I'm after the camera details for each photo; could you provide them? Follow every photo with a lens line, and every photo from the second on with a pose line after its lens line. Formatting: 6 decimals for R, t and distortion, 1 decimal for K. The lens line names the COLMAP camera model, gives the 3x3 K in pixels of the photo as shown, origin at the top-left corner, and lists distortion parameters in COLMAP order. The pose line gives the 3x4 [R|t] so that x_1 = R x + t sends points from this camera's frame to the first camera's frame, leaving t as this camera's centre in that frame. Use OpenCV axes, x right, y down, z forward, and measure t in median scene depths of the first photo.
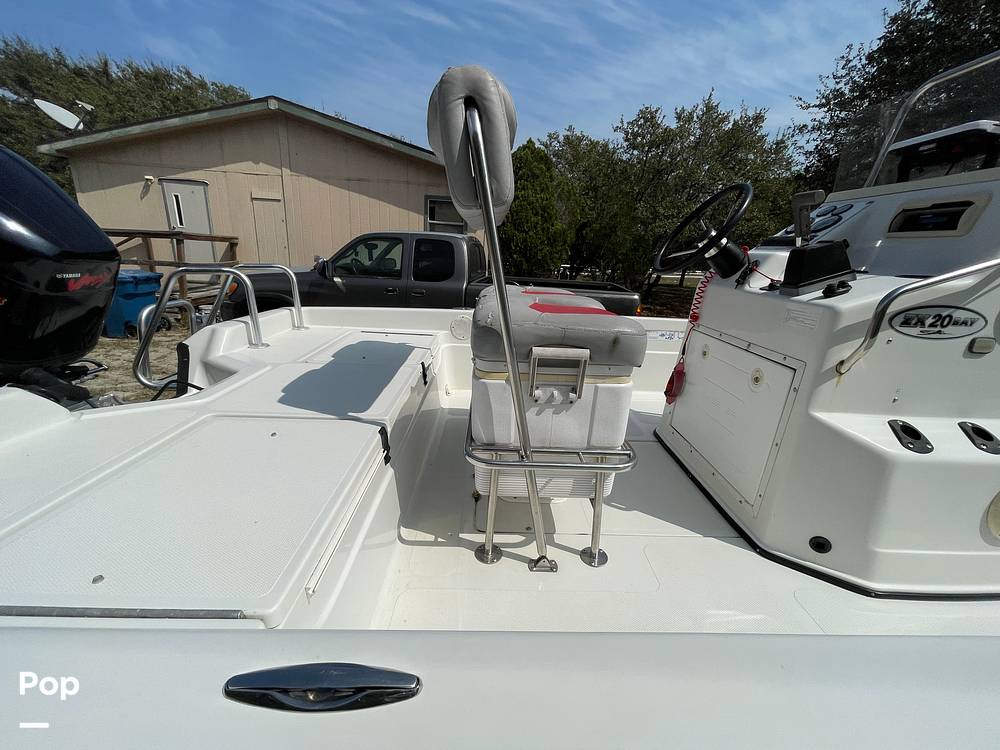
lens RADIAL K [[402.1, 0, 499.2], [0, 402.1, 376.4], [0, 0, 1]] dist [-0.000982, -0.000337]
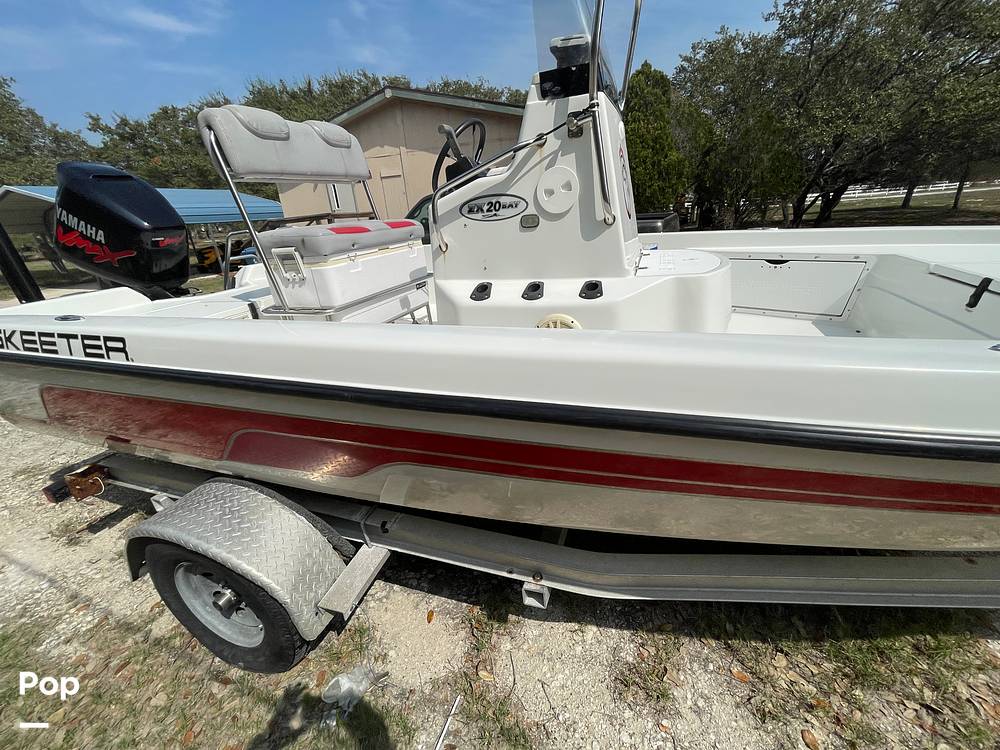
lens RADIAL K [[402.1, 0, 502.7], [0, 402.1, 375.7], [0, 0, 1]] dist [-0.000982, -0.000337]
pose [[0.924570, 0.030404, -0.379797, 1.214973], [0.007679, 0.995122, 0.098356, 0.229840], [0.380934, -0.093853, 0.919826, -0.257200]]
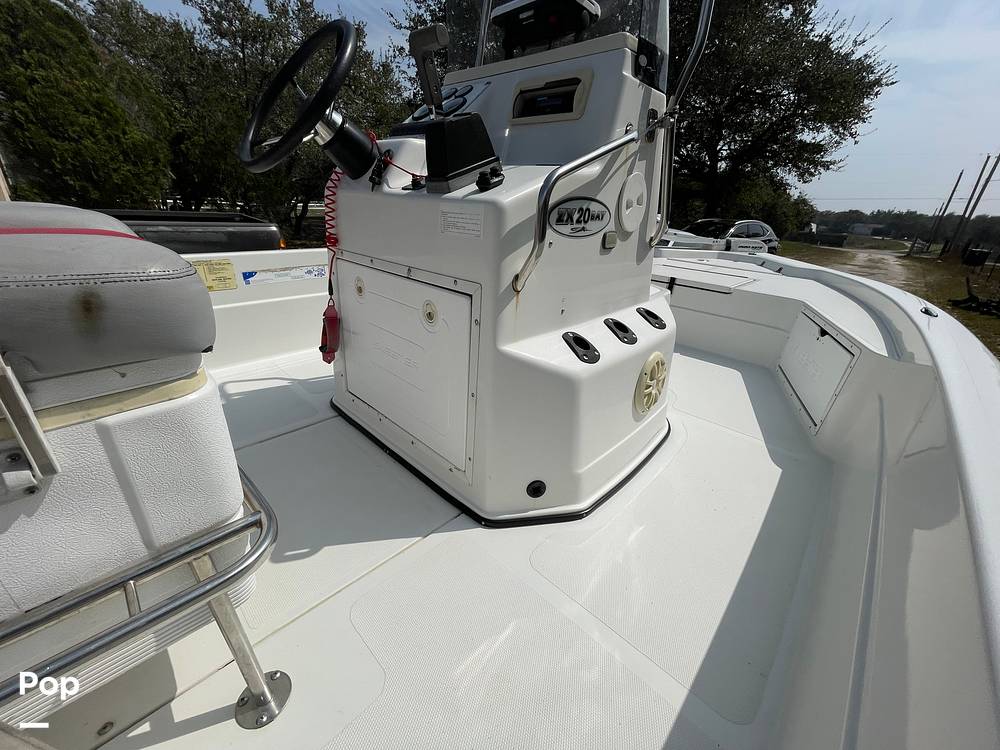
lens RADIAL K [[402.1, 0, 499.5], [0, 402.1, 377.6], [0, 0, 1]] dist [-0.000982, -0.000337]
pose [[0.709545, -0.298056, 0.638520, 0.198085], [0.197214, 0.953924, 0.226133, -0.022669], [-0.676500, -0.034526, 0.735633, 0.320621]]
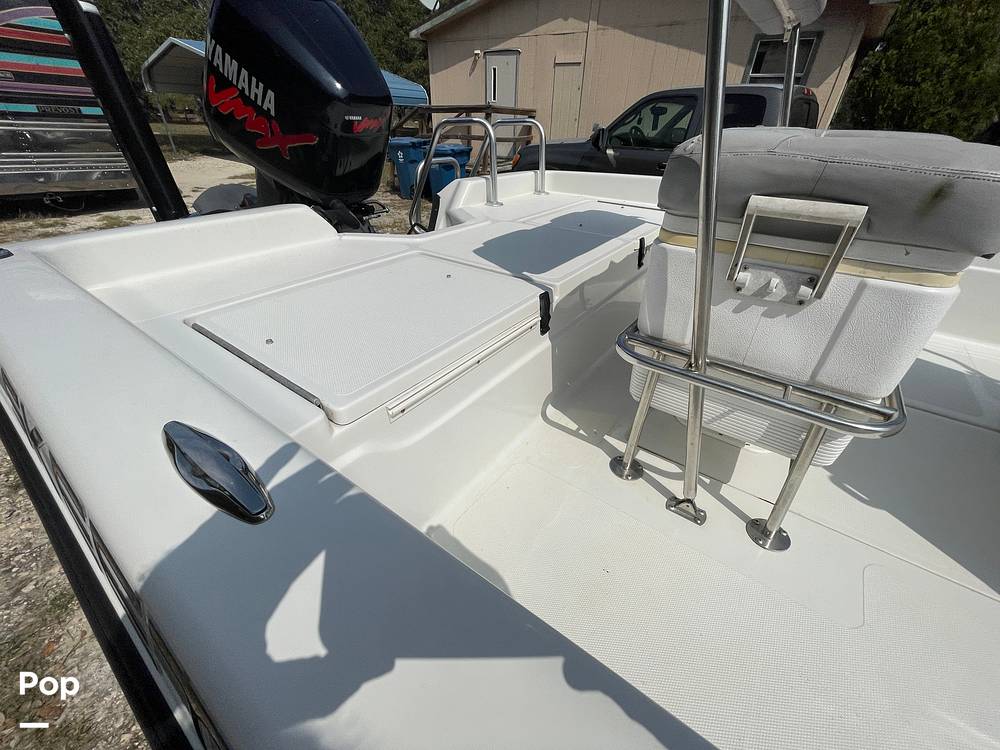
lens RADIAL K [[402.1, 0, 499.8], [0, 402.1, 376.4], [0, 0, 1]] dist [-0.000982, -0.000337]
pose [[0.795469, 0.301749, -0.525525, 0.120678], [-0.163372, 0.941887, 0.293526, 0.046456], [0.583557, -0.147635, 0.798540, 0.162512]]
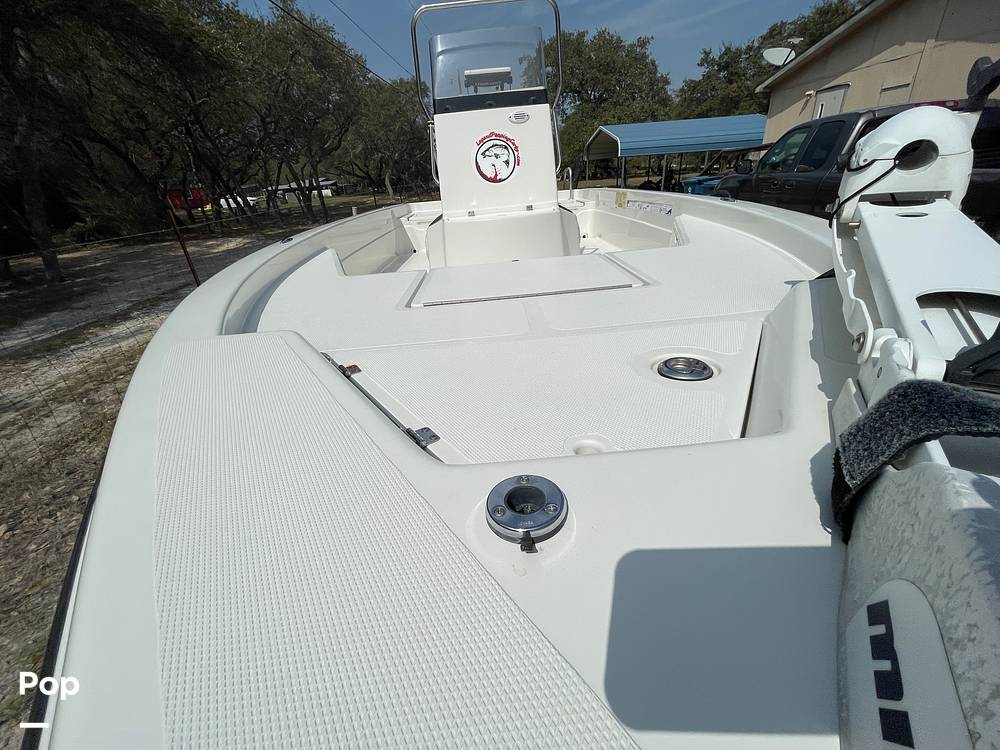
lens RADIAL K [[402.1, 0, 501.5], [0, 402.1, 376.4], [0, 0, 1]] dist [-0.000982, -0.000337]
pose [[0.007738, 0.396446, -0.918025, 3.024961], [-0.221369, 0.895954, 0.385049, -0.026935], [0.975160, 0.200242, 0.094693, 1.013378]]
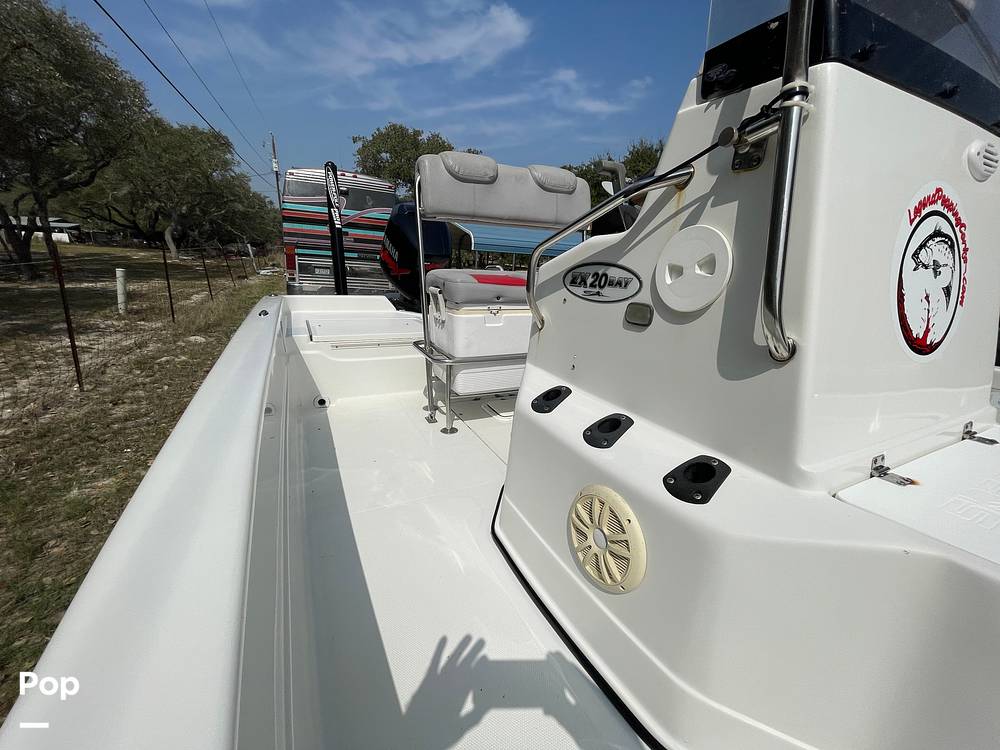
lens RADIAL K [[402.1, 0, 500.5], [0, 402.1, 377.6], [0, 0, 1]] dist [-0.000982, -0.000337]
pose [[0.425636, 0.227871, -0.875733, 1.318053], [-0.295091, 0.949822, 0.103725, 0.026937], [0.855427, 0.214272, 0.471521, 0.317344]]
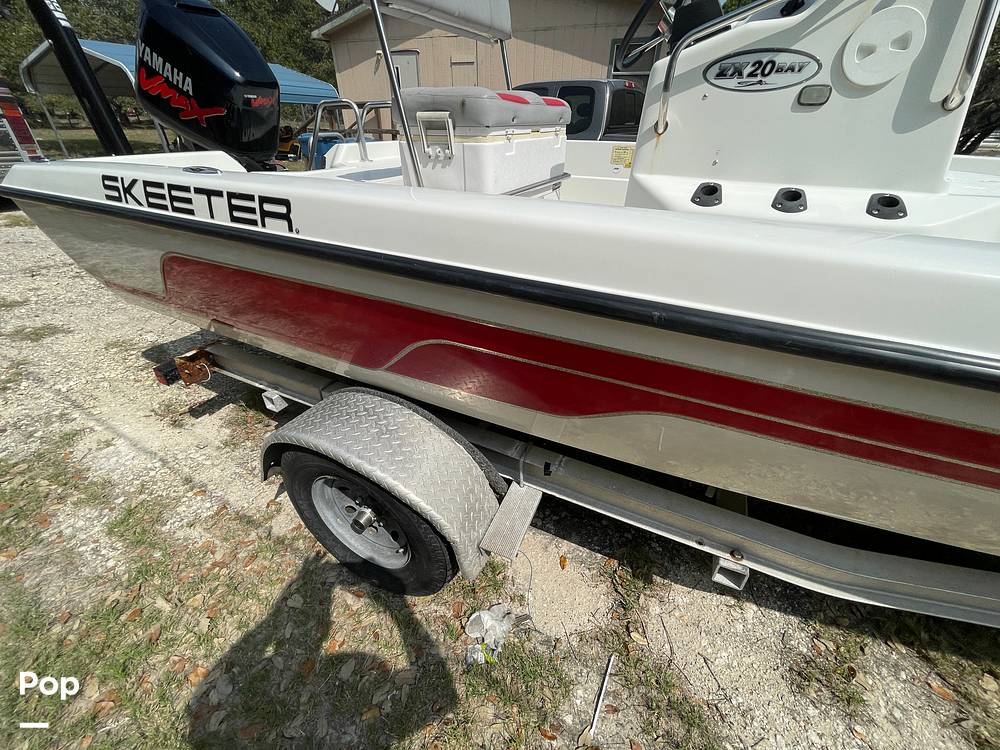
lens RADIAL K [[402.1, 0, 499.2], [0, 402.1, 379.3], [0, 0, 1]] dist [-0.000982, -0.000337]
pose [[0.880484, 0.223063, -0.418320, 0.801809], [-0.108345, 0.953717, 0.280510, 0.284268], [0.461530, -0.201661, 0.863900, -0.241635]]
